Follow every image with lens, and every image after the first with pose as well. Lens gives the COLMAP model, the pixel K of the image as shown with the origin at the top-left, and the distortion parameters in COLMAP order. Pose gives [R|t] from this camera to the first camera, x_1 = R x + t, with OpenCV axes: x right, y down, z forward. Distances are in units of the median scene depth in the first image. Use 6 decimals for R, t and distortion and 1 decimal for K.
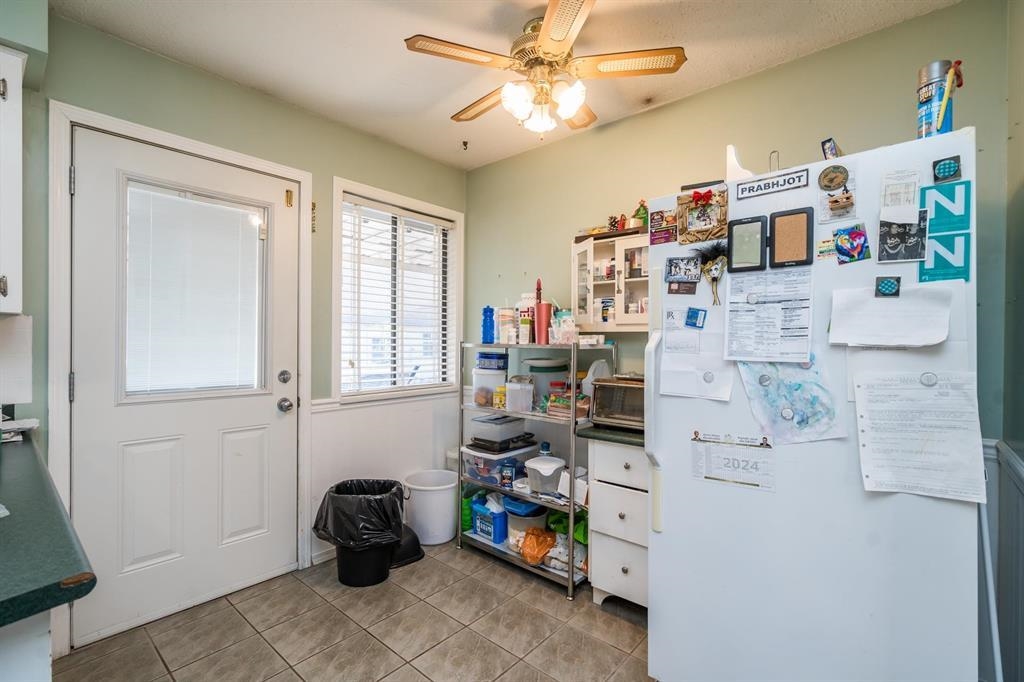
lens RADIAL K [[464.0, 0, 516.6], [0, 464.0, 341.3], [0, 0, 1]] dist [-0.002744, 0.000795]
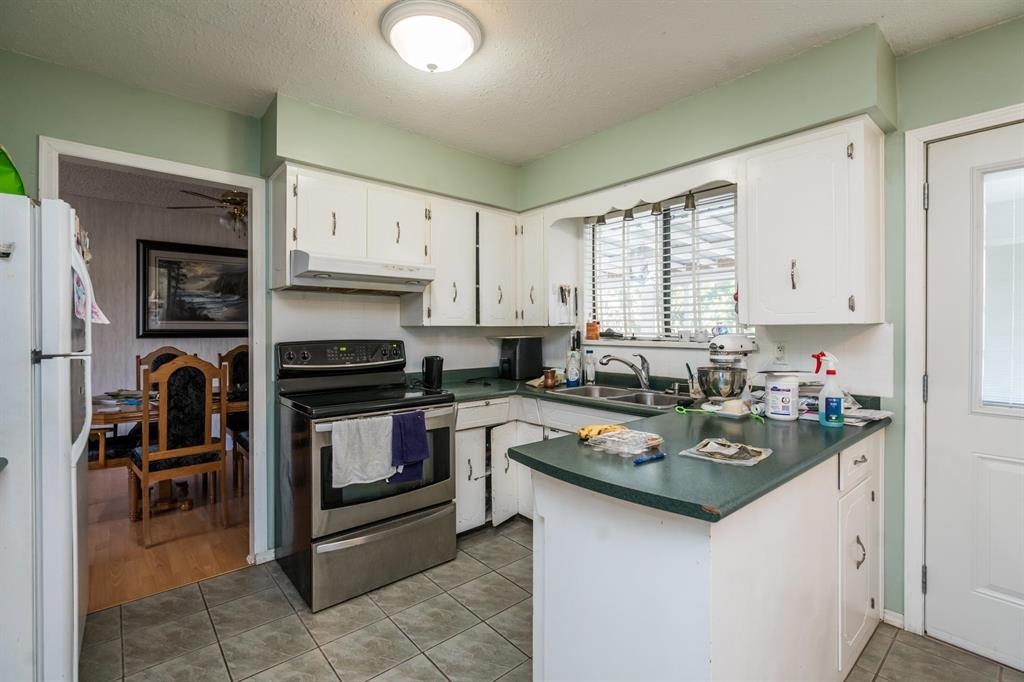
lens RADIAL K [[464.0, 0, 517.6], [0, 464.0, 335.0], [0, 0, 1]] dist [-0.002744, 0.000795]
pose [[-0.140511, 0.000732, -0.990079, 0.218442], [-0.008392, 0.999963, 0.001930, -0.018382], [0.990043, 0.008580, -0.140500, 0.200719]]
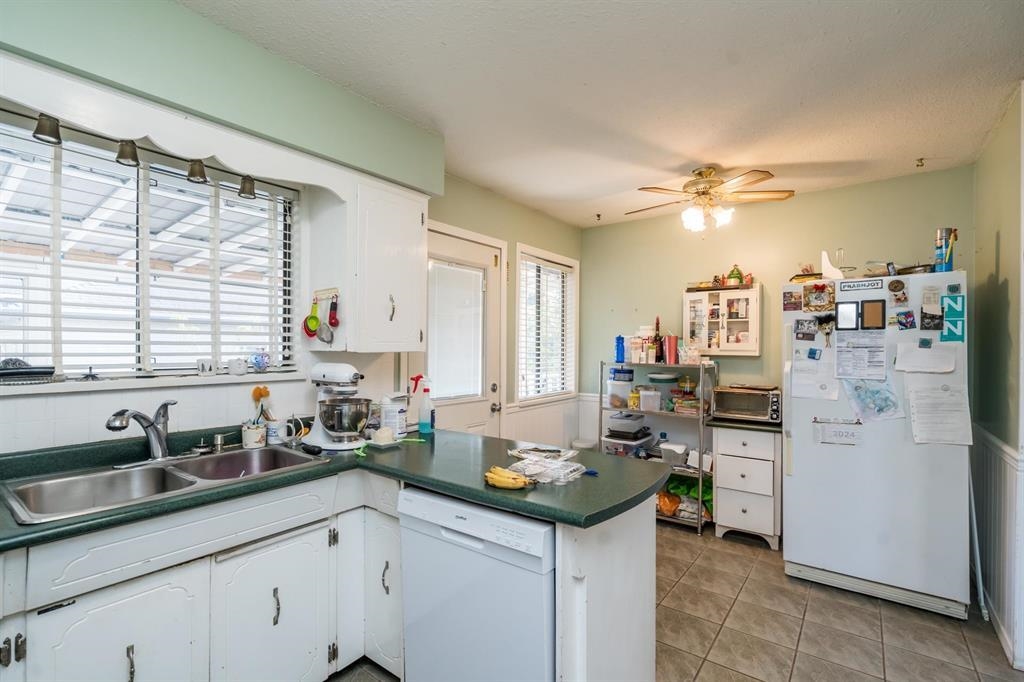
lens RADIAL K [[464.0, 0, 529.8], [0, 464.0, 346.7], [0, 0, 1]] dist [-0.002744, 0.000795]
pose [[0.996903, -0.001983, 0.078615, -0.594258], [0.002125, 0.999996, -0.001714, -0.054457], [-0.078611, 0.001875, 0.996904, -0.486911]]
